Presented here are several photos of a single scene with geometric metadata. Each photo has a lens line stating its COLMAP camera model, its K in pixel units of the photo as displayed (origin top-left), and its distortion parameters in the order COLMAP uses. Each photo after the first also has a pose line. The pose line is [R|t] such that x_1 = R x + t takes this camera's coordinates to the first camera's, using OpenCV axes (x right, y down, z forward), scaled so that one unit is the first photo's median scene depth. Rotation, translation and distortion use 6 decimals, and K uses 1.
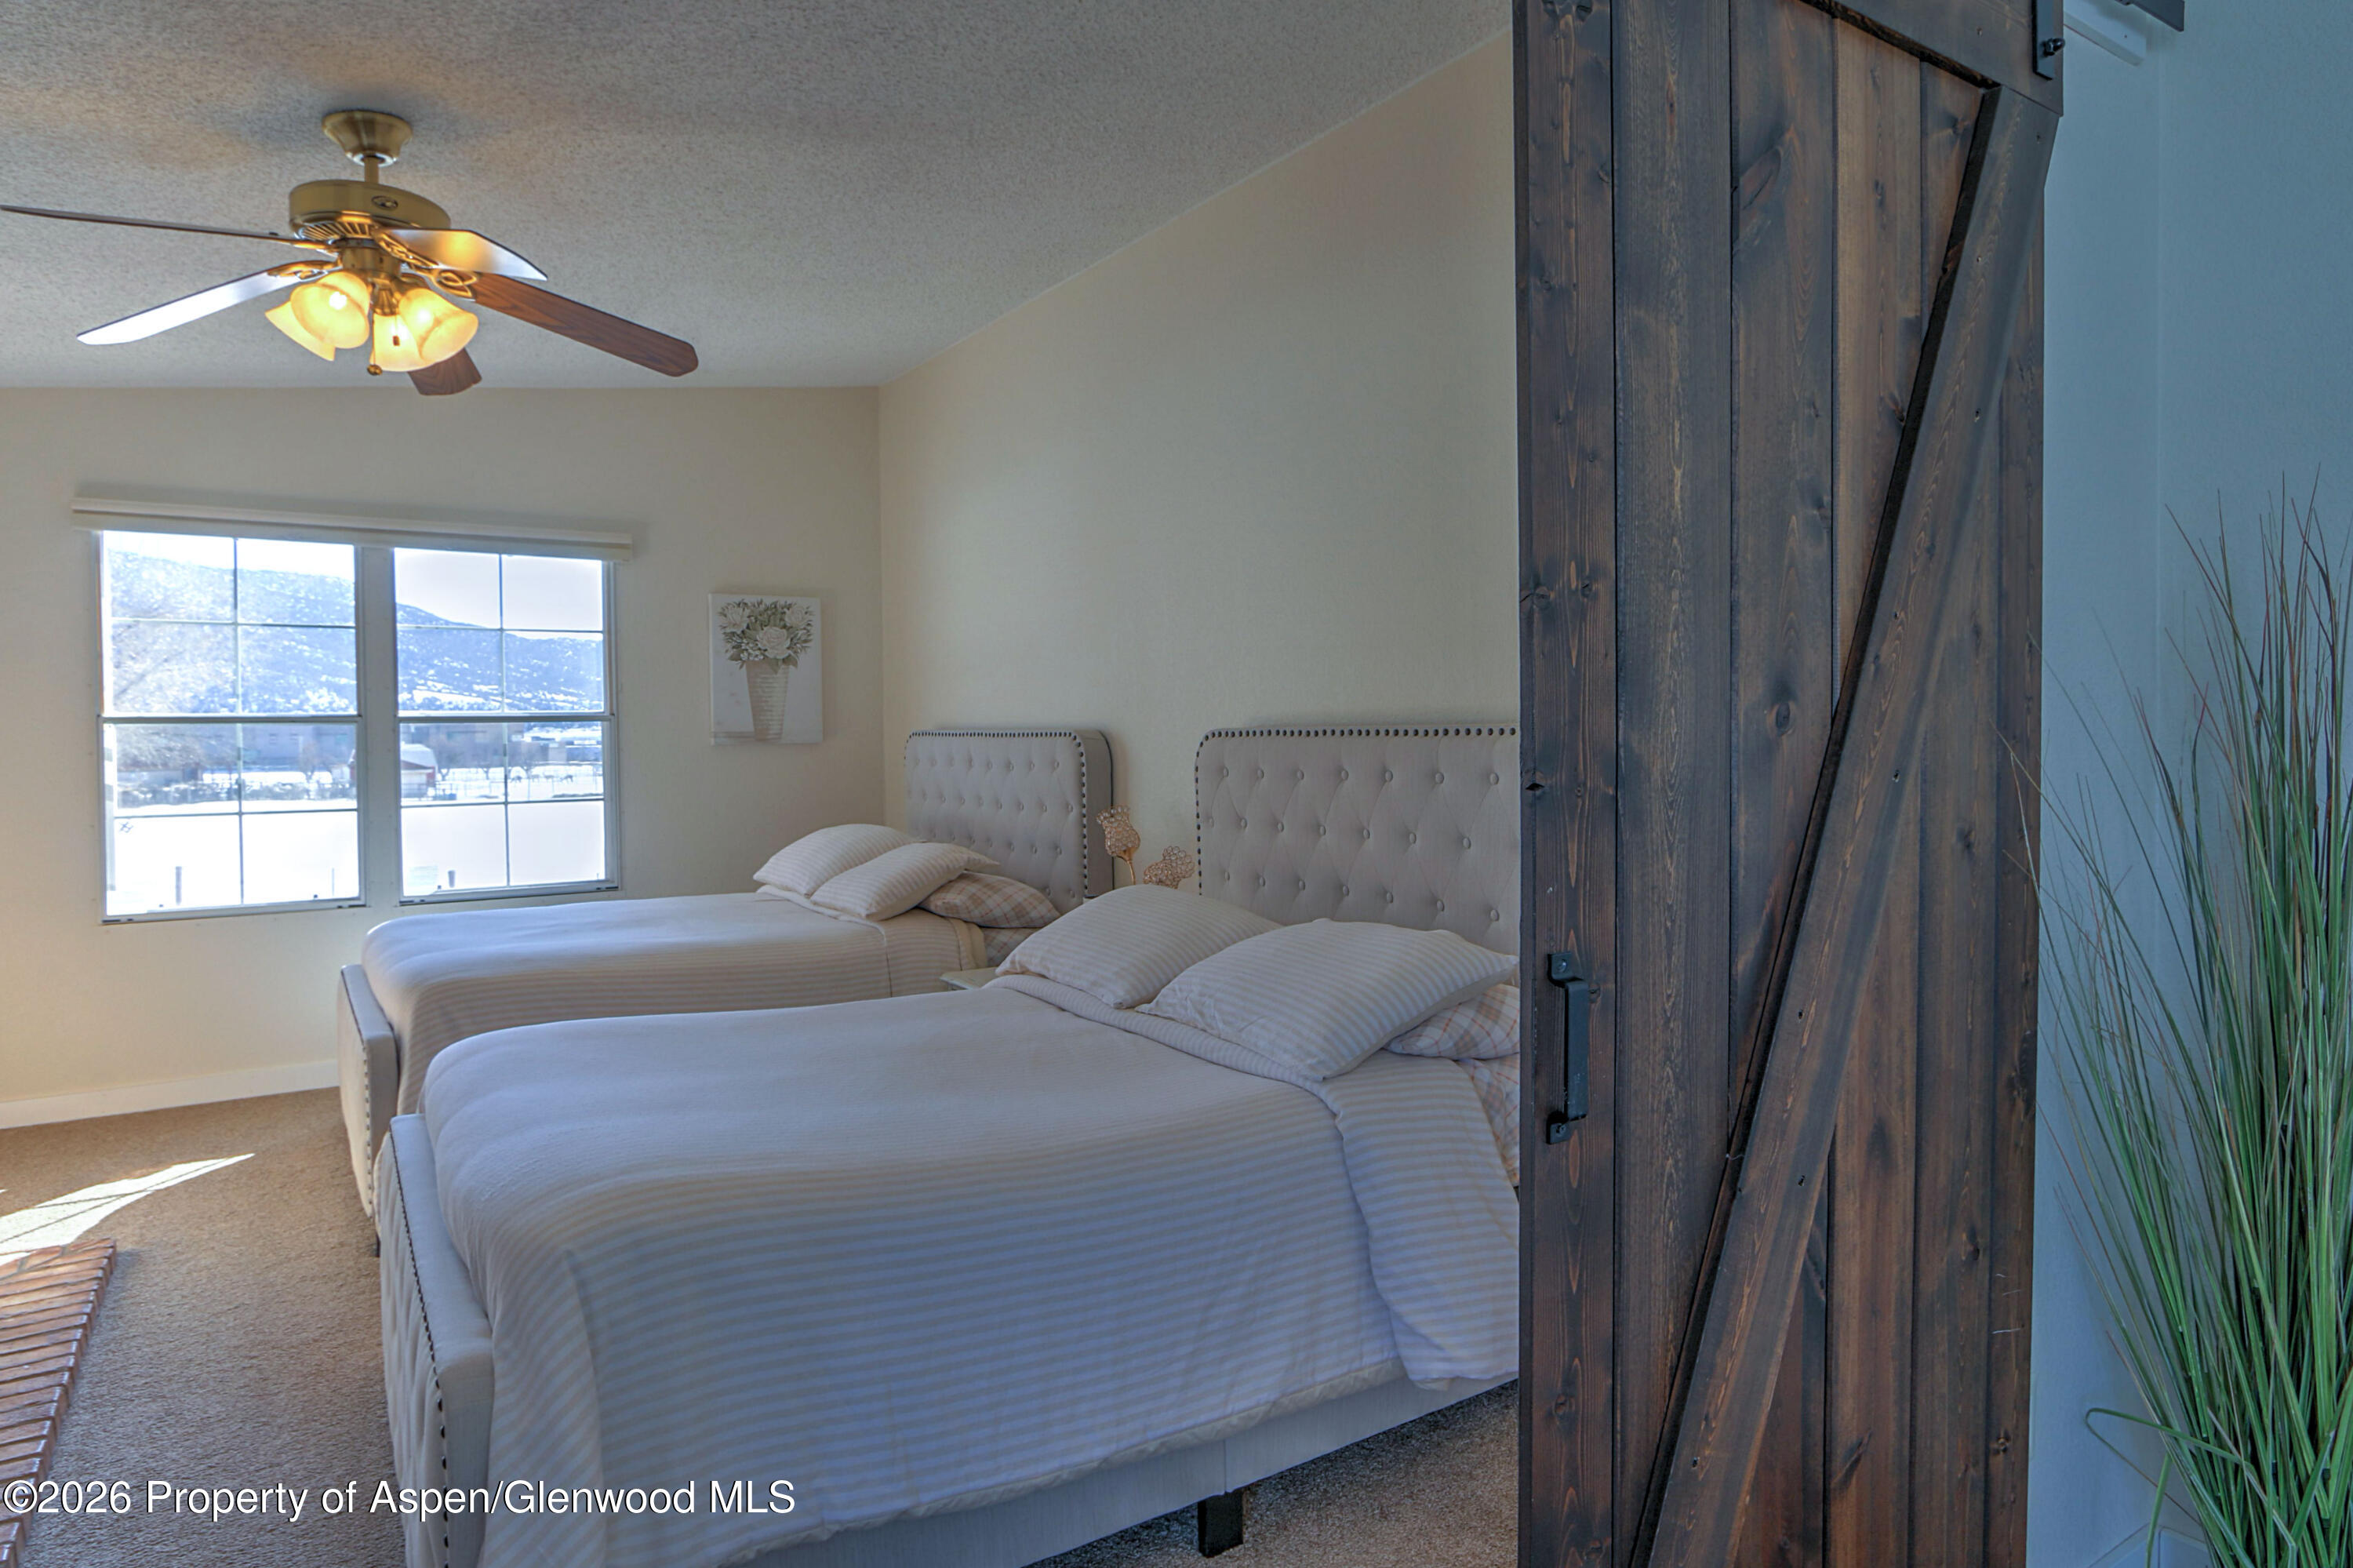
lens RADIAL K [[1433.9, 0, 1192.8], [0, 1433.9, 775.3], [0, 0, 1]] dist [-0.023337, 0.014023]
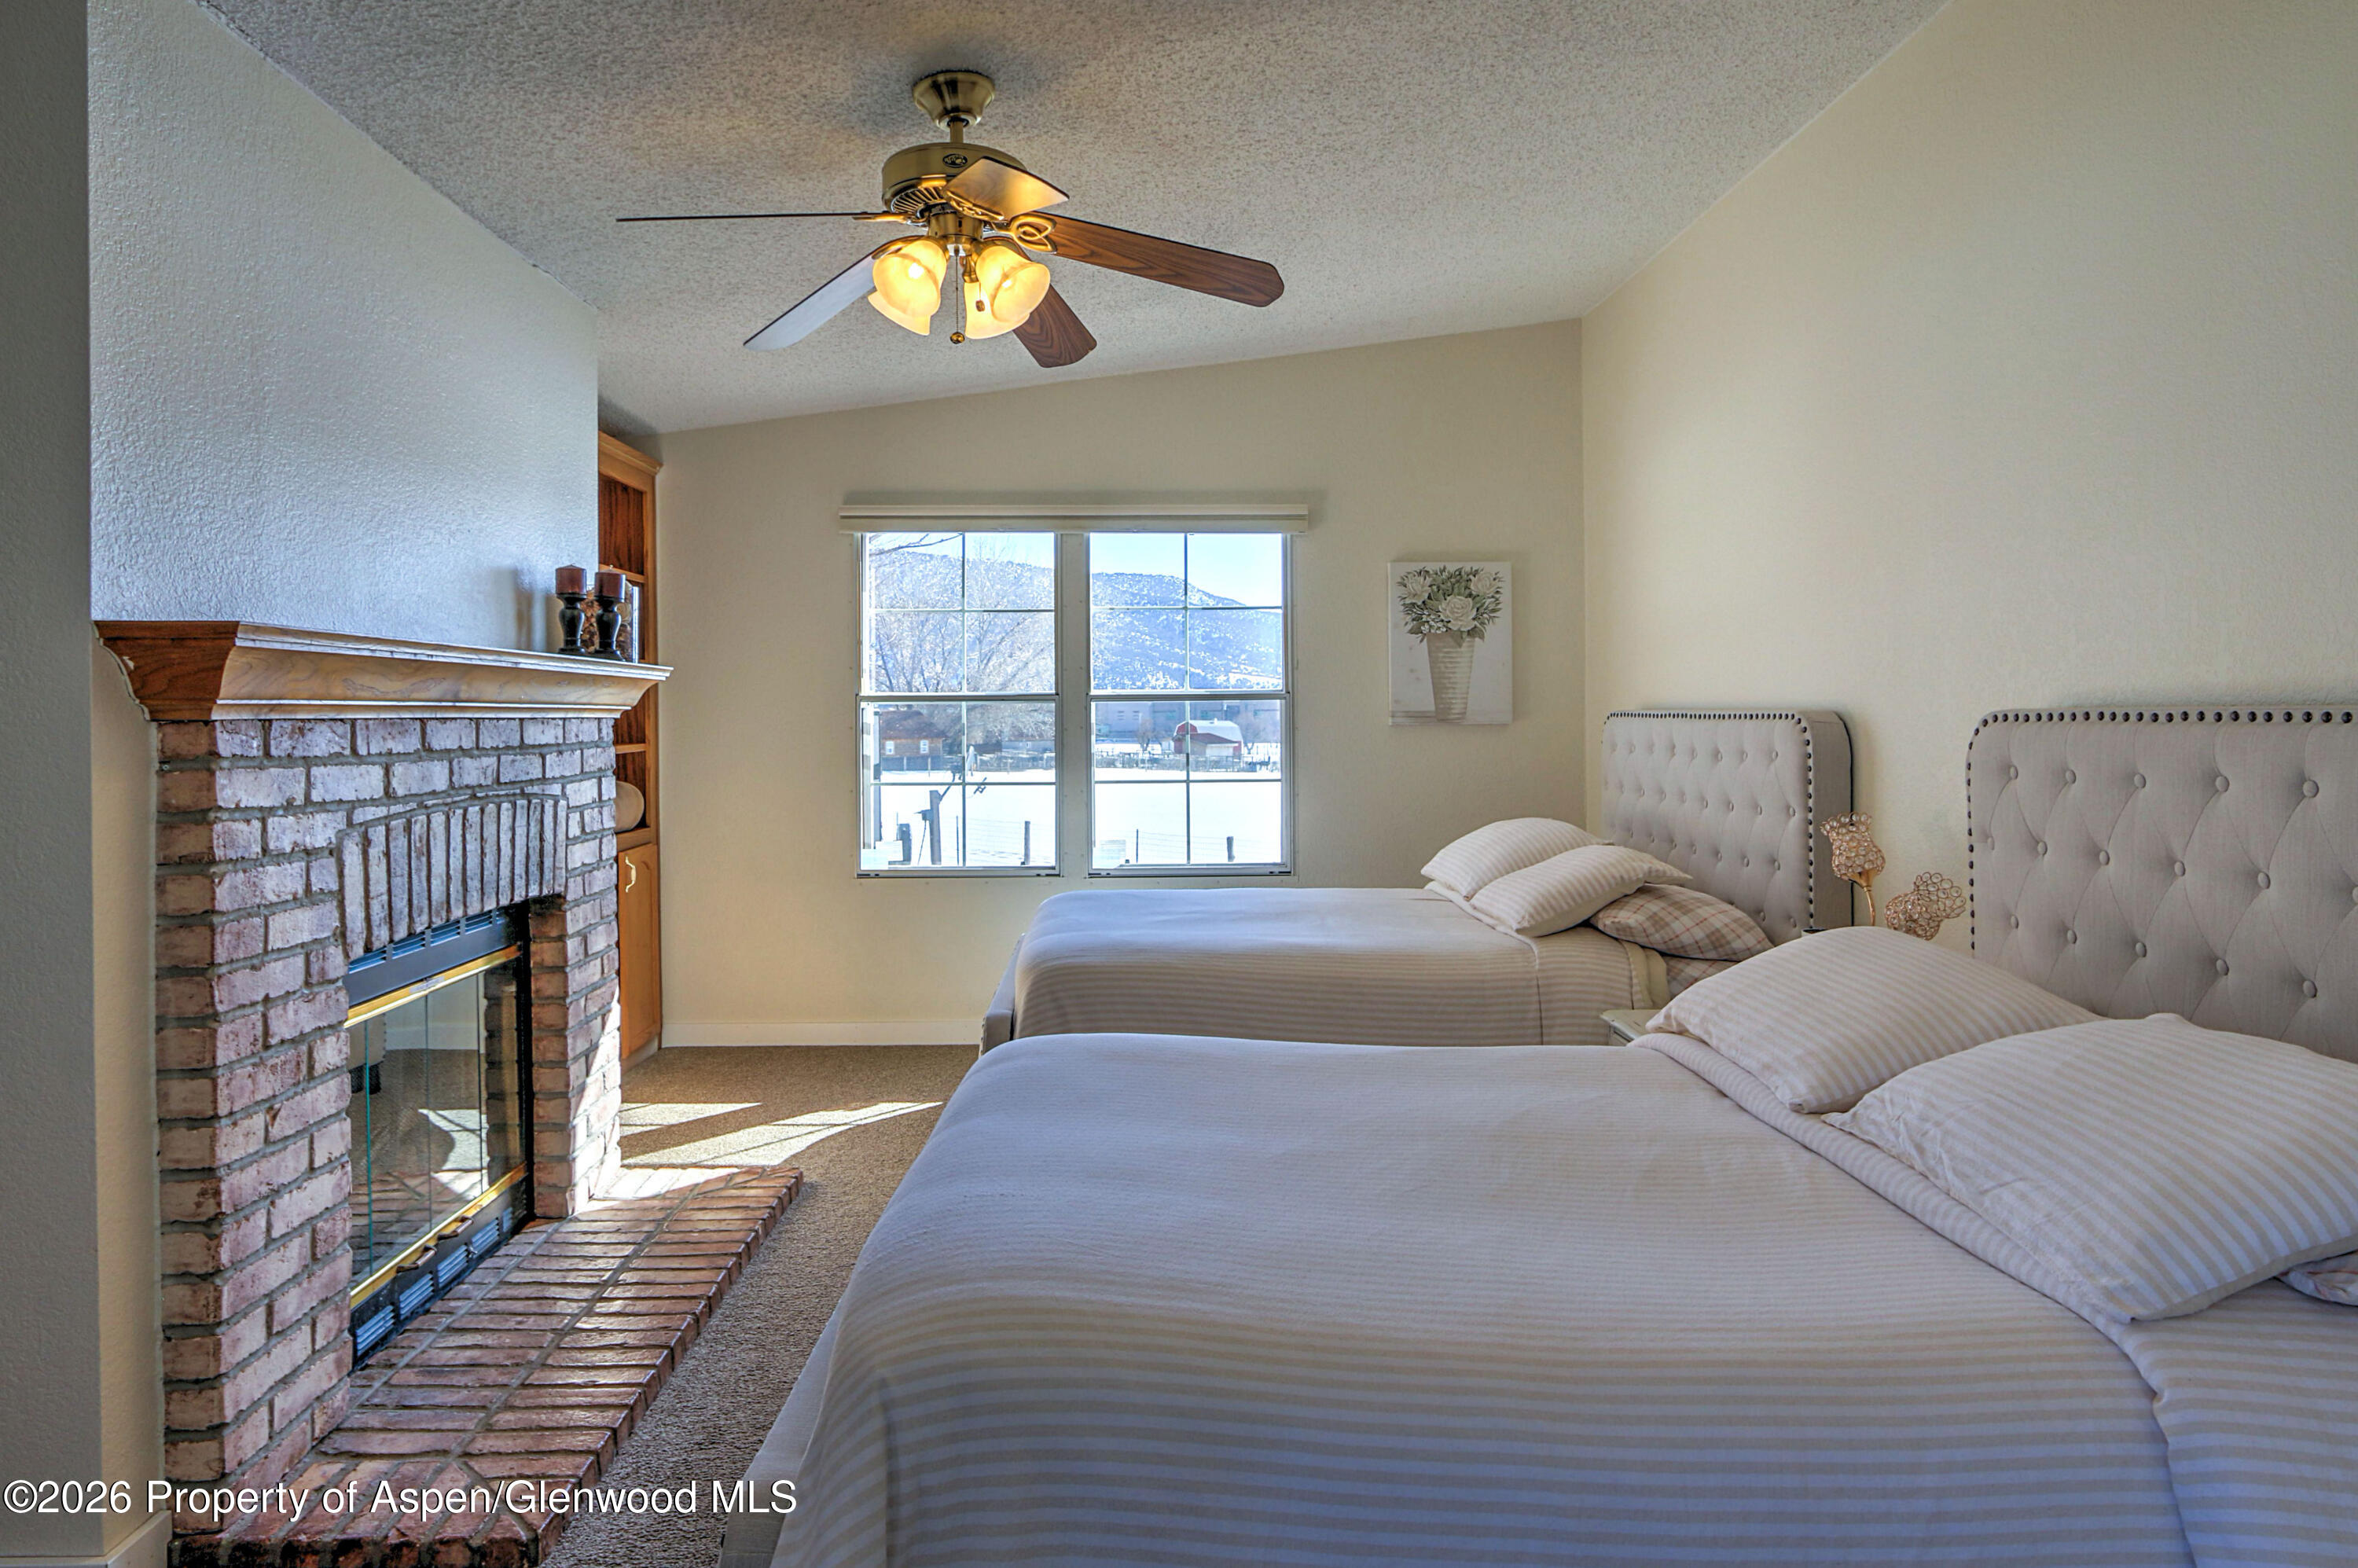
lens RADIAL K [[1436.9, 0, 1089.7], [0, 1436.9, 732.5], [0, 0, 1]] dist [-0.023337, 0.014023]
pose [[0.829205, 0.012409, -0.558807, 0.040516], [-0.021011, 0.999739, -0.008977, -0.006468], [0.558549, 0.019185, 0.829249, 0.192590]]
